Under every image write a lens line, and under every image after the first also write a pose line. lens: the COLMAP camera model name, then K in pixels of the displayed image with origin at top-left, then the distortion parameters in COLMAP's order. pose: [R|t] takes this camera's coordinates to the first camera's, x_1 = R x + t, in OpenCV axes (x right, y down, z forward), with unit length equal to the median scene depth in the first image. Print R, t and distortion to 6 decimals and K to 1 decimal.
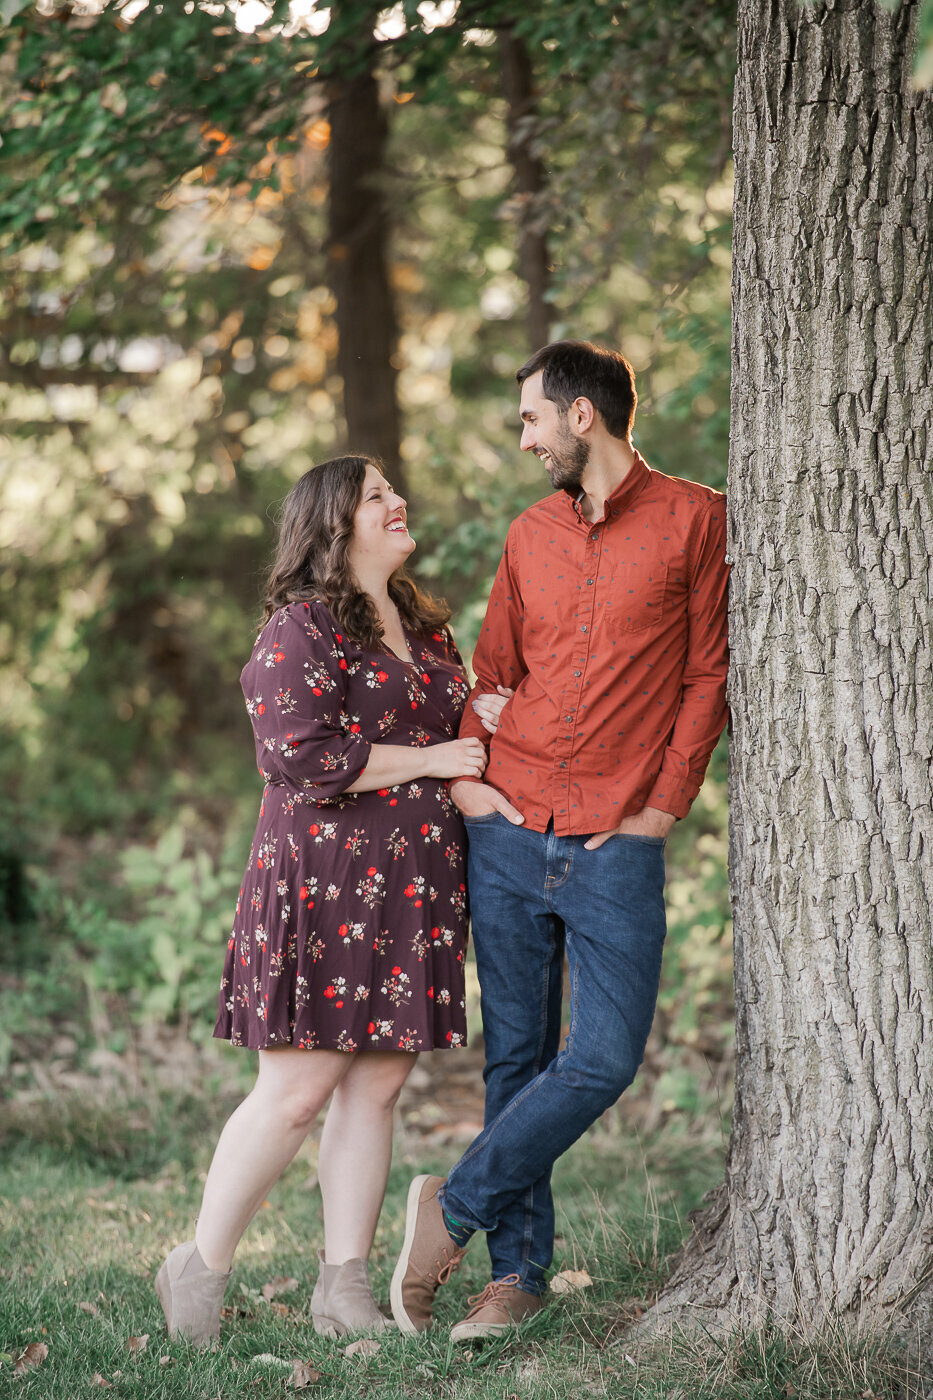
lens RADIAL K [[7948.4, 0, 493.7], [0, 7948.4, 712.8], [0, 0, 1]] dist [2.611884, 0.000000]
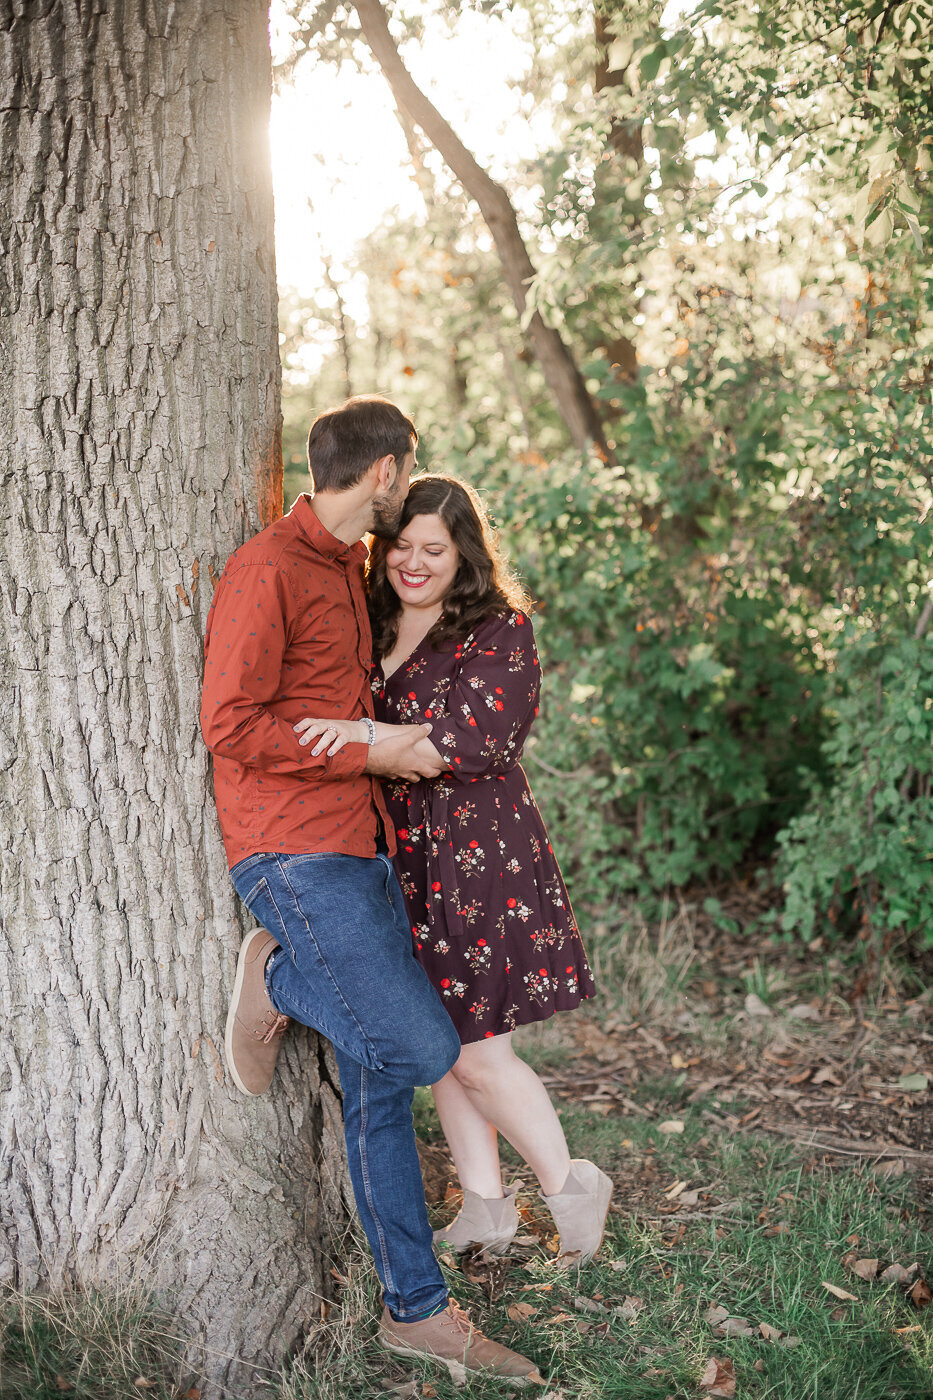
lens RADIAL K [[2032.0, 0, 444.8], [0, 2032.0, 705.9], [0, 0, 1]] dist [-0.099868, 0.000000]
pose [[0.937201, -0.063457, 0.342970, 0.000587], [0.033847, 0.995216, 0.091645, -0.022592], [-0.347144, -0.074281, 0.934865, 0.739973]]
